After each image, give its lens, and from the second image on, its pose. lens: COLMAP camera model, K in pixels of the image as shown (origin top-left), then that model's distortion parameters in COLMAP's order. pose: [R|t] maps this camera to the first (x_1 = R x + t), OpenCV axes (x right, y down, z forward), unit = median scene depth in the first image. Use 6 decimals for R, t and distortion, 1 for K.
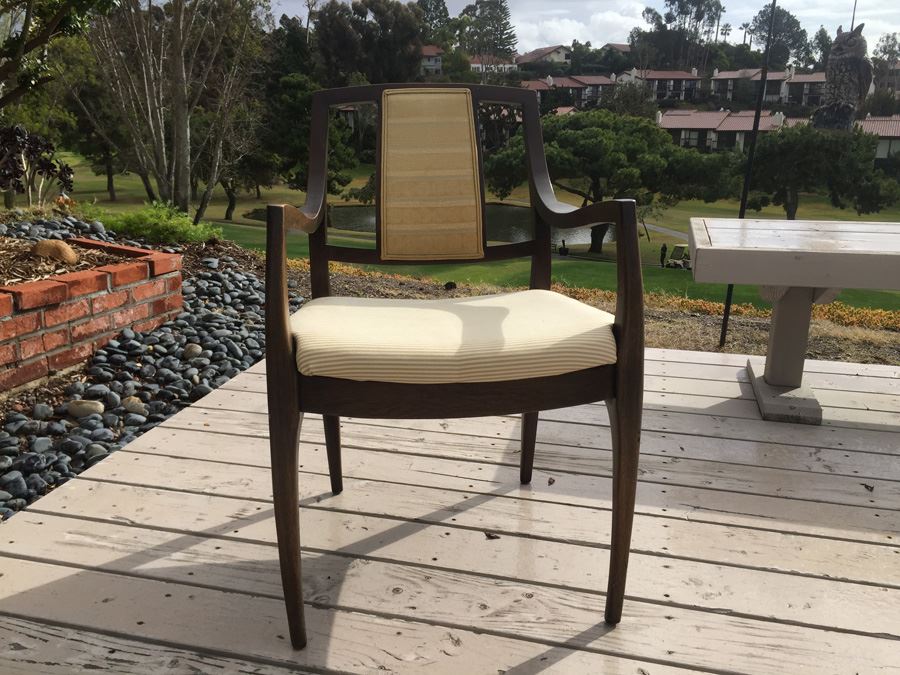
lens RADIAL K [[761.5, 0, 452.1], [0, 761.5, 341.4], [0, 0, 1]] dist [0.091123, -0.129000]
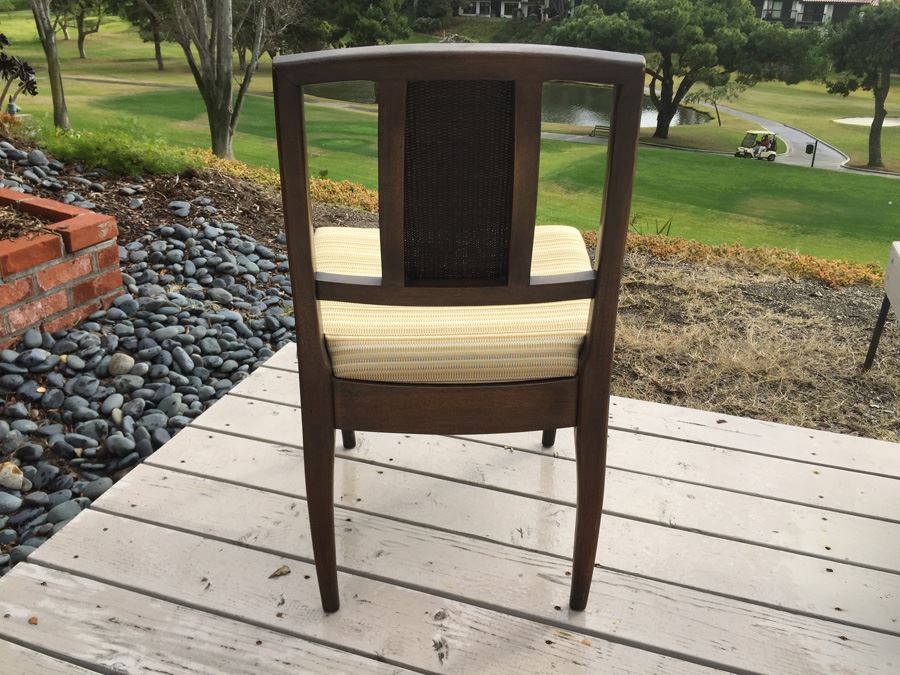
lens RADIAL K [[761.5, 0, 453.2], [0, 761.5, 339.5], [0, 0, 1]] dist [0.091123, -0.129000]
pose [[0.997405, 0.039128, -0.060434, 0.010503], [-0.029570, 0.987991, 0.151655, -0.088562], [0.065643, -0.149474, 0.986584, 0.213453]]
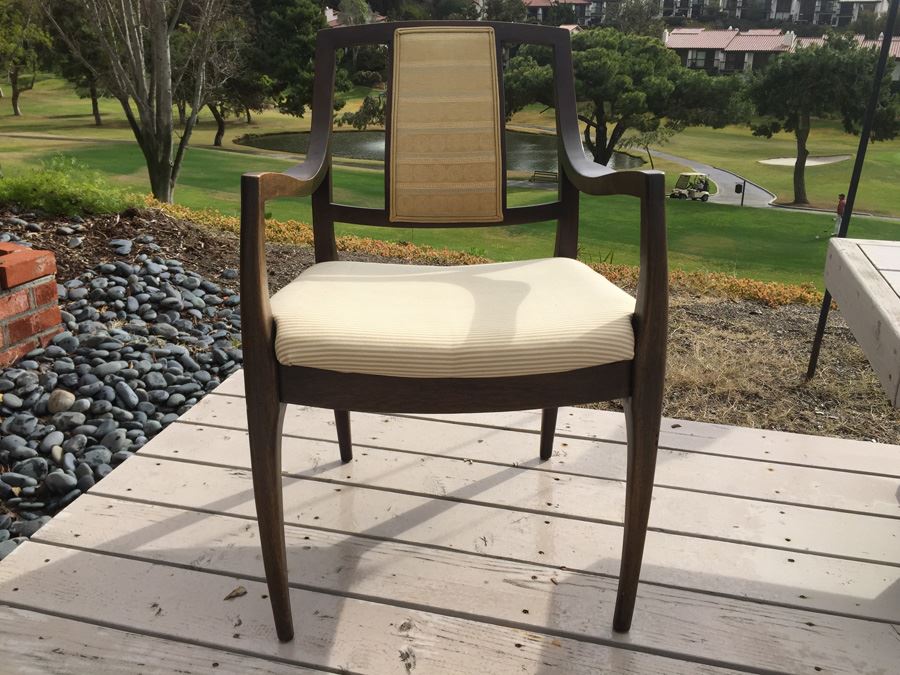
lens RADIAL K [[761.5, 0, 452.1], [0, 761.5, 336.9], [0, 0, 1]] dist [0.091123, -0.129000]
pose [[0.999997, -0.000459, 0.002522, 0.008601], [0.000234, 0.996069, 0.088579, -0.073185], [-0.002553, -0.088579, 0.996066, 0.213390]]
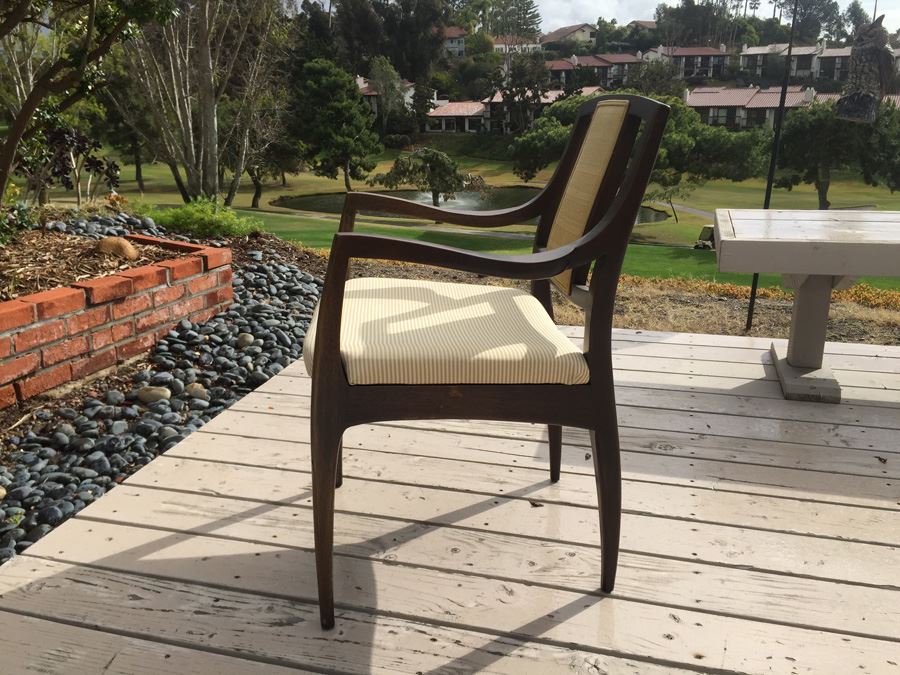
lens RADIAL K [[761.5, 0, 454.4], [0, 761.5, 344.3], [0, 0, 1]] dist [0.091123, -0.129000]
pose [[0.999459, -0.010845, -0.031059, -0.009977], [0.011594, 0.999643, 0.024061, -0.002609], [0.030787, -0.024408, 0.999228, -0.037591]]
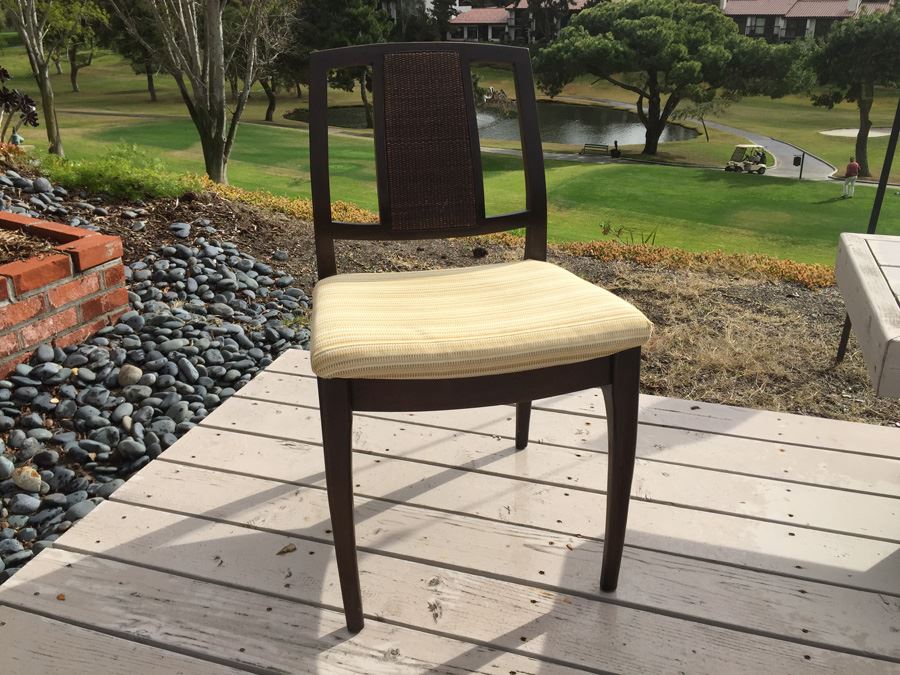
lens RADIAL K [[761.5, 0, 452.7], [0, 761.5, 336.6], [0, 0, 1]] dist [0.091123, -0.129000]
pose [[0.998265, 0.009515, -0.058115, 0.016477], [-0.002396, 0.992606, 0.121360, -0.081294], [0.058840, -0.121010, 0.990906, 0.185416]]
